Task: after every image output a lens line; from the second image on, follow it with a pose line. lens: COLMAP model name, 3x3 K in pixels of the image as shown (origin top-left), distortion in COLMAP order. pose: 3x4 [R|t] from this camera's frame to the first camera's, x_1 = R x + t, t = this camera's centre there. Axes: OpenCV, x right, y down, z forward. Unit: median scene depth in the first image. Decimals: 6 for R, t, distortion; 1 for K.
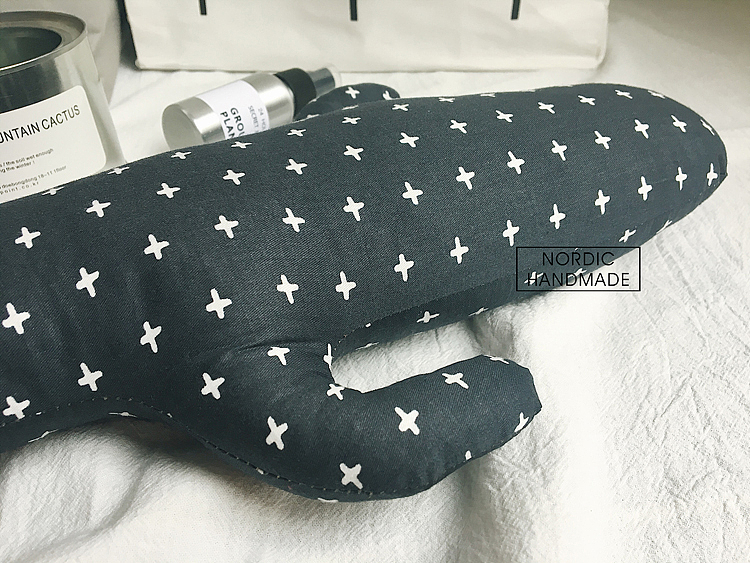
lens RADIAL K [[635.6, 0, 377.8], [0, 635.6, 282.5], [0, 0, 1]] dist [0.063744, -0.102107]
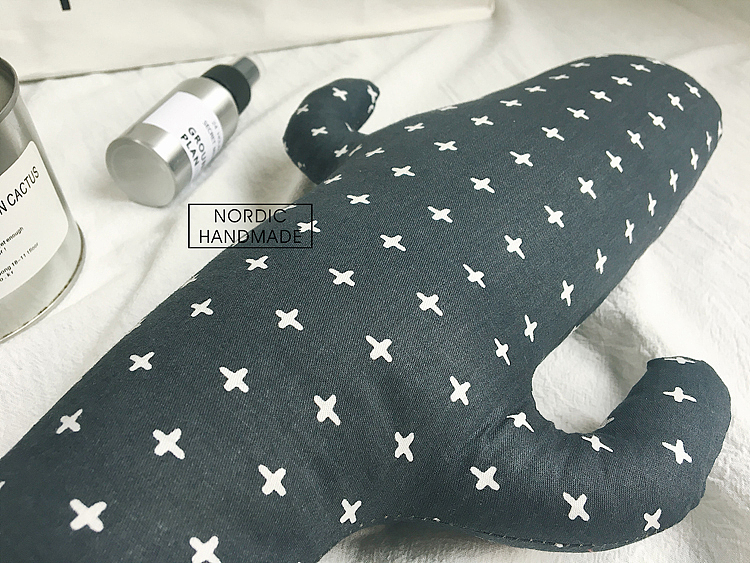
lens RADIAL K [[635.6, 0, 376.7], [0, 635.6, 285.0], [0, 0, 1]] dist [0.063744, -0.102107]
pose [[0.927925, -0.239359, 0.285768, -0.339414], [0.208290, 0.968700, 0.135038, -0.152707], [-0.309146, -0.065782, 0.948737, 0.096996]]
